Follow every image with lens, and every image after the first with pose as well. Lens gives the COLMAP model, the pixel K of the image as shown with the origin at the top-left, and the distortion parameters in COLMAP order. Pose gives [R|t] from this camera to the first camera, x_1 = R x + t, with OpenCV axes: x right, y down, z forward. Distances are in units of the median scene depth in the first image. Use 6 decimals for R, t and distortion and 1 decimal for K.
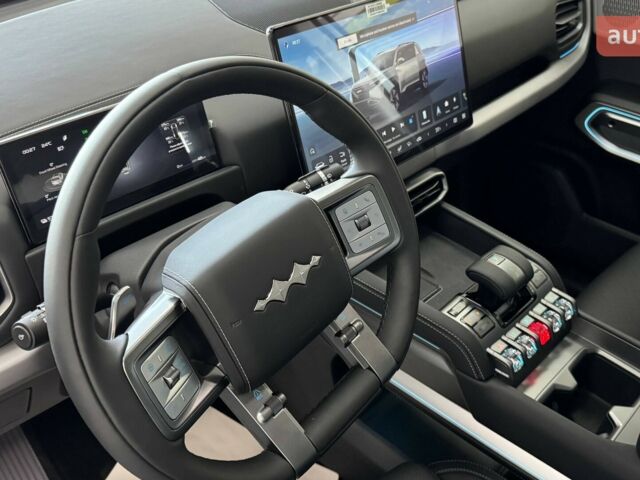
lens RADIAL K [[658.0, 0, 320.0], [0, 658.0, 240.0], [0, 0, 1]] dist [0.081255, -0.015439]
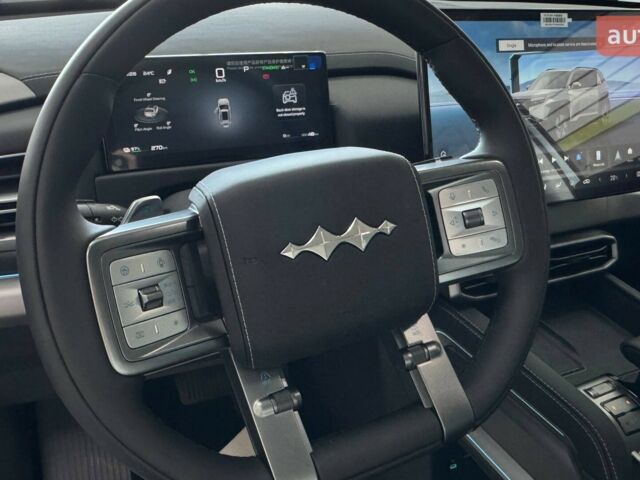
lens RADIAL K [[574.6, 0, 296.0], [0, 574.6, 229.0], [0, 0, 1]] dist [-0.007287, -0.021981]
pose [[0.918035, 0.179003, -0.353792, 0.083792], [-0.238743, 0.961960, -0.132793, 0.092531], [0.316564, 0.206374, 0.925849, 0.238539]]
